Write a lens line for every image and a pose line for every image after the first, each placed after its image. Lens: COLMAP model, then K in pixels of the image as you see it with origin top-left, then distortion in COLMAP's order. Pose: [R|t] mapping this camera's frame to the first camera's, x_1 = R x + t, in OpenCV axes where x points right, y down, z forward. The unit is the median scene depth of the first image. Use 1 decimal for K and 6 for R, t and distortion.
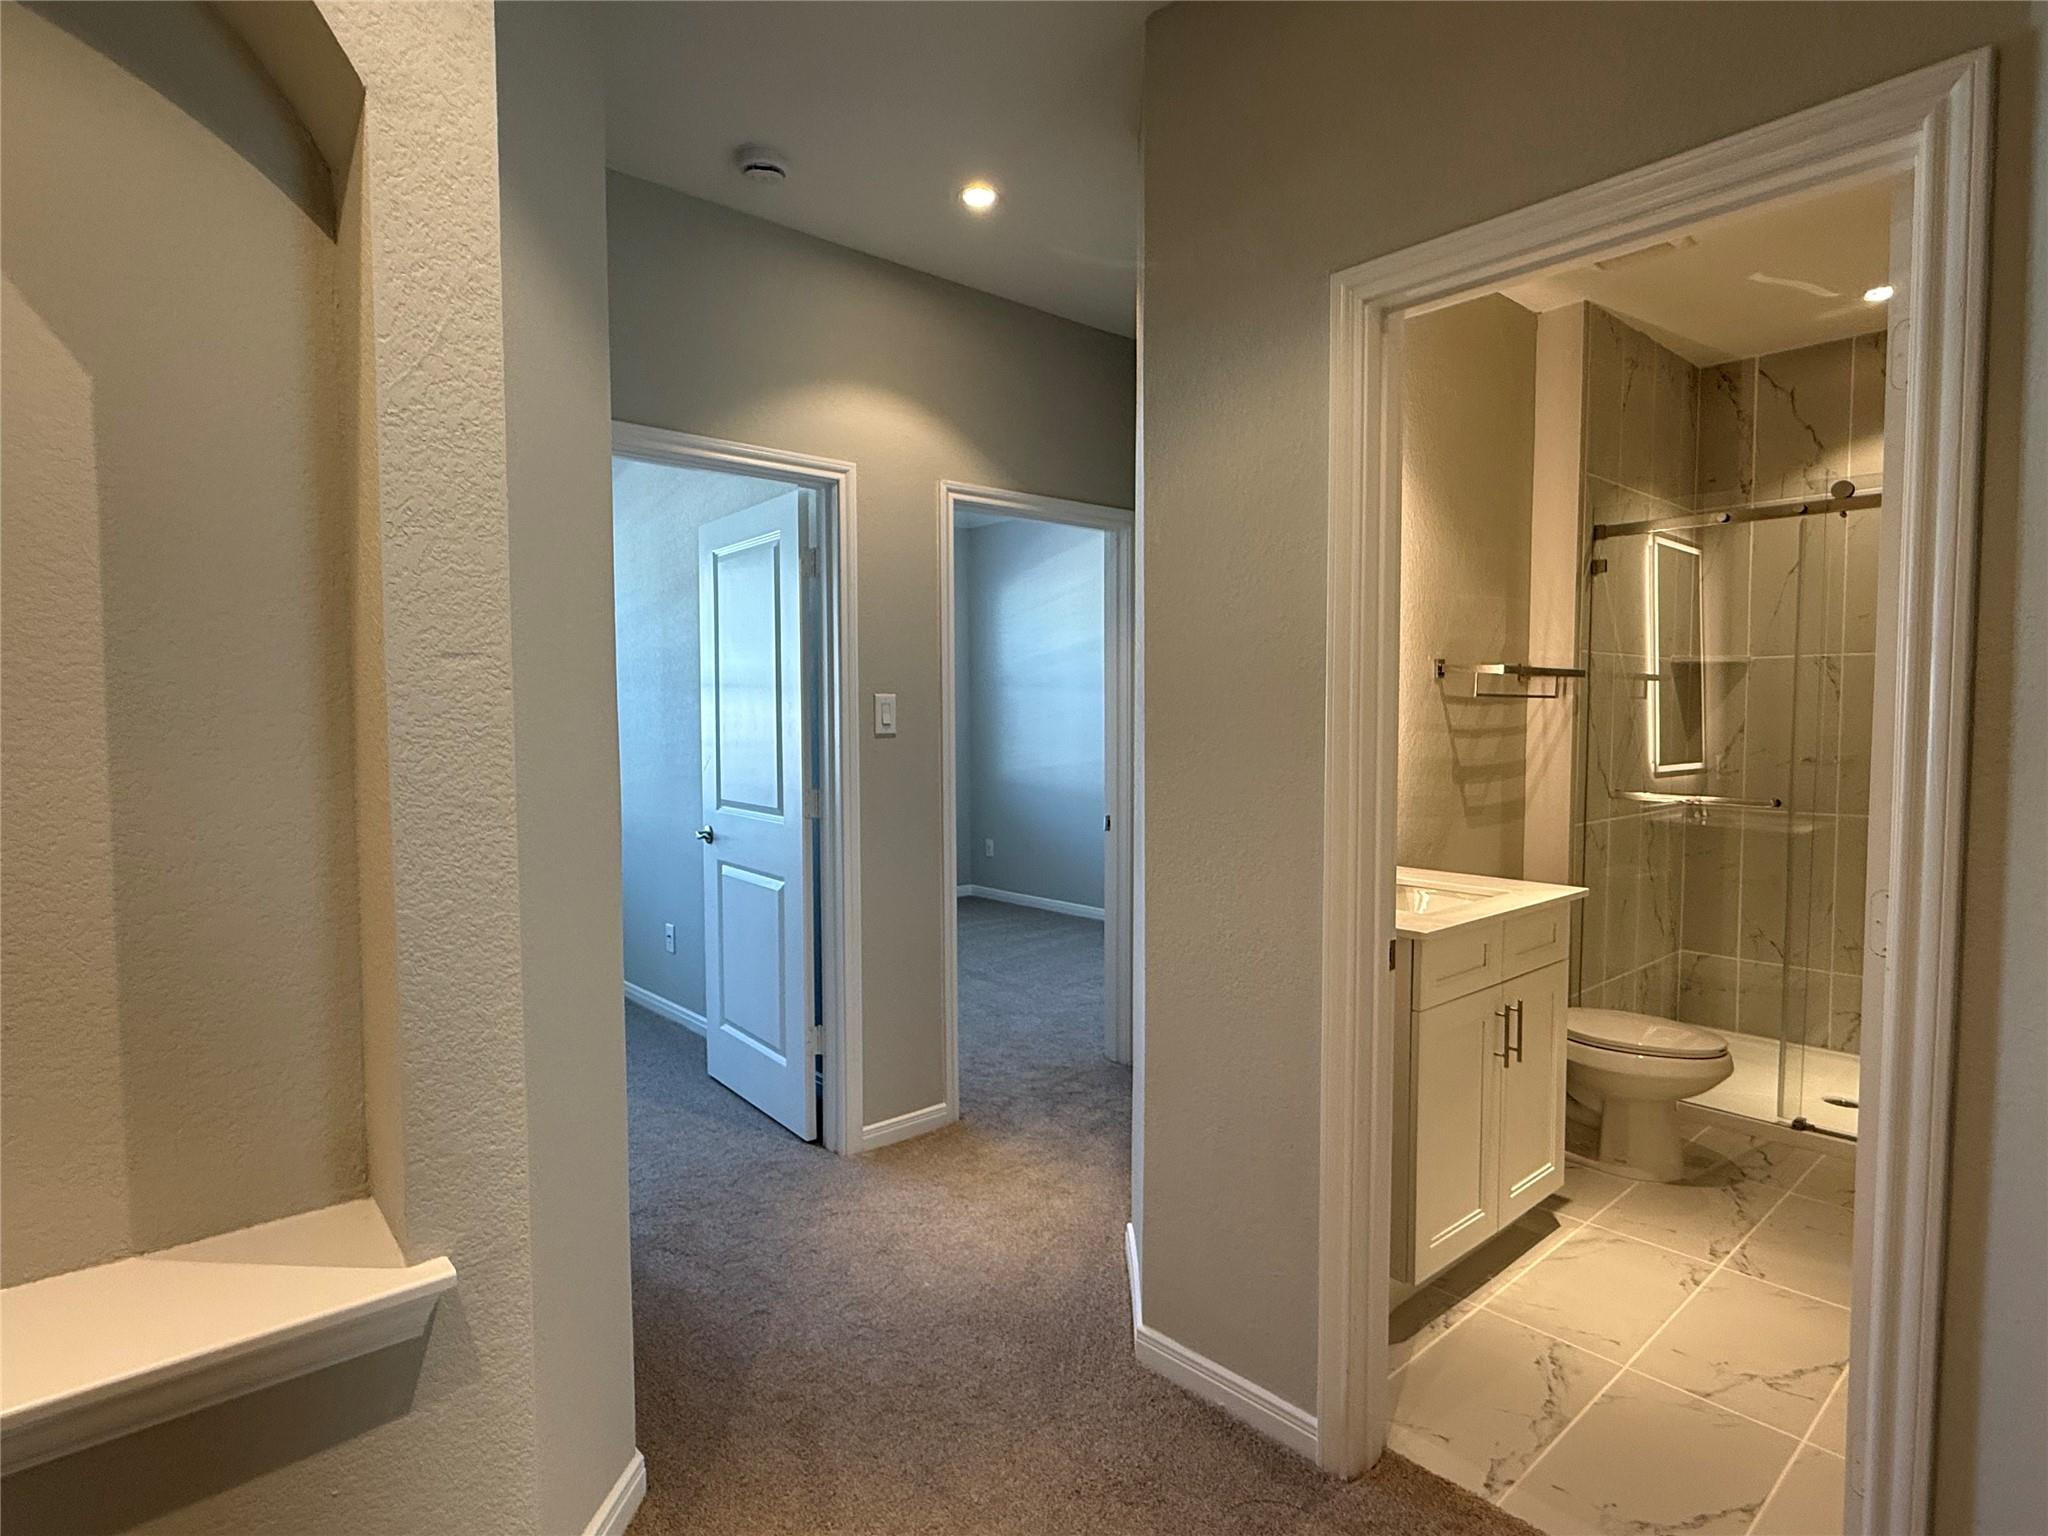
lens RADIAL K [[1090.9, 0, 1024.6], [0, 1090.9, 763.9], [0, 0, 1]] dist [0.007819, 0.001585]
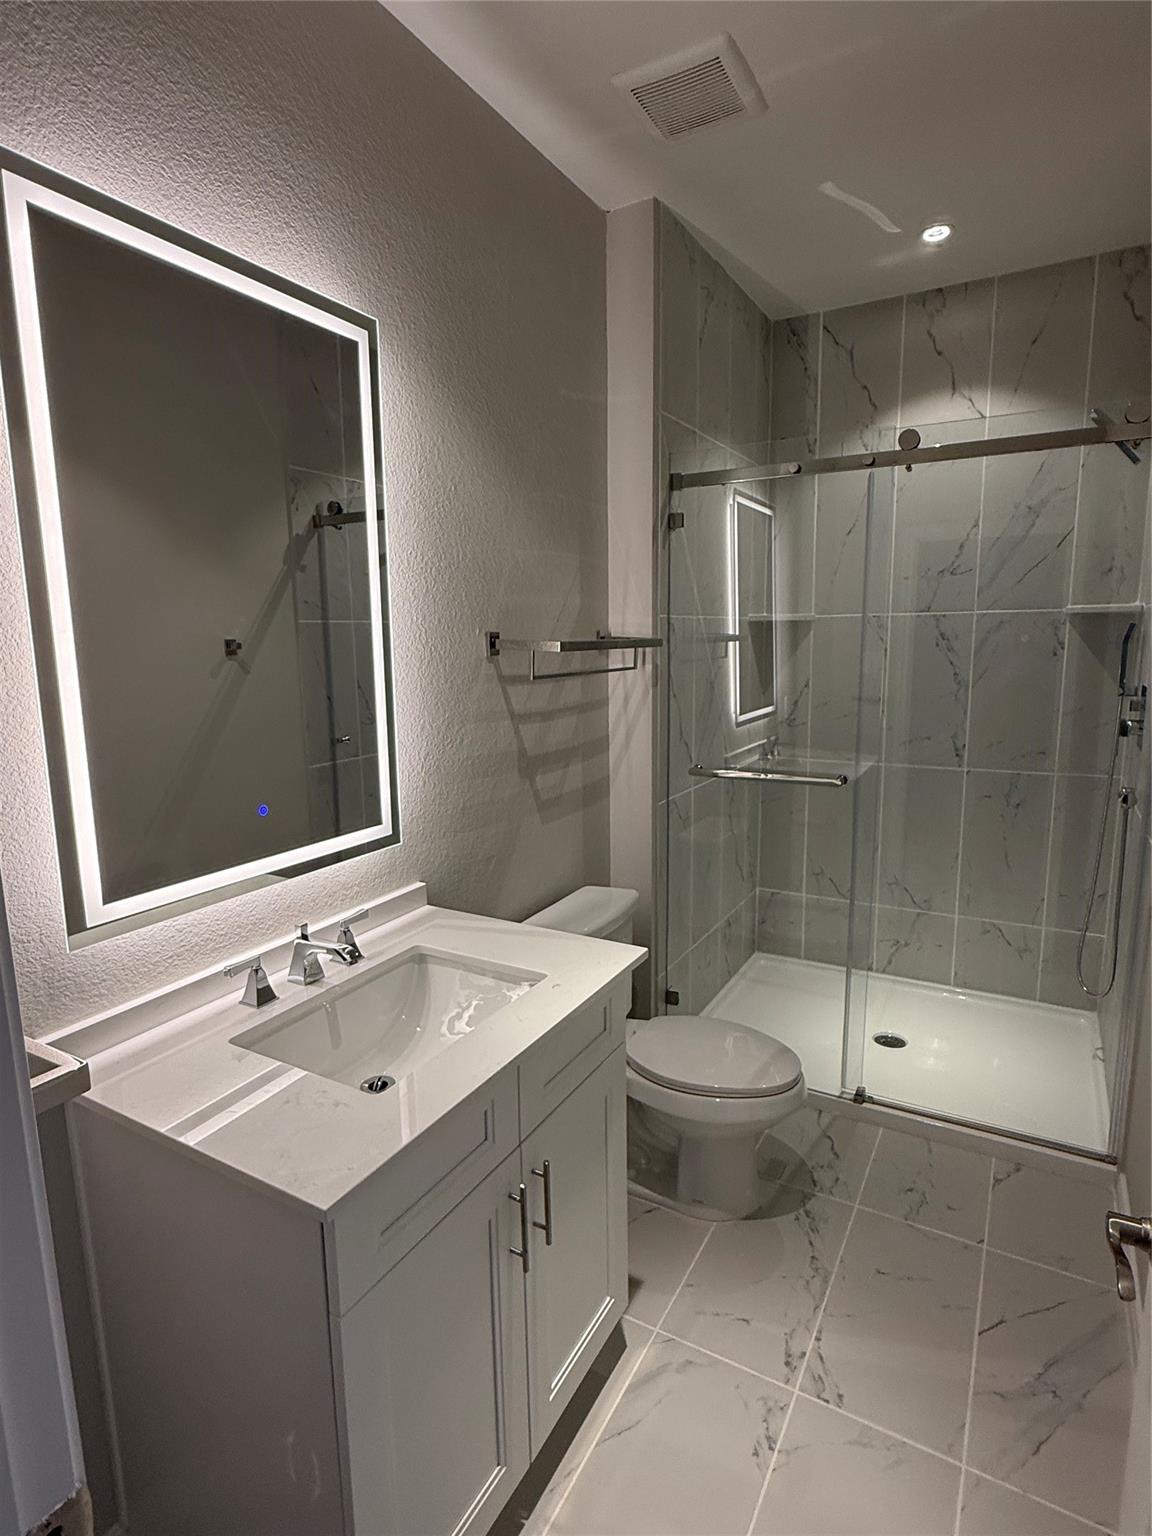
lens RADIAL K [[818.1, 0, 575.0], [0, 818.1, 769.4], [0, 0, 1]] dist [0.007819, 0.001585]
pose [[0.949177, -0.065847, 0.307777, 0.223166], [0.030564, 0.992533, 0.118086, -0.058828], [-0.313255, -0.102677, 0.944102, 0.363530]]
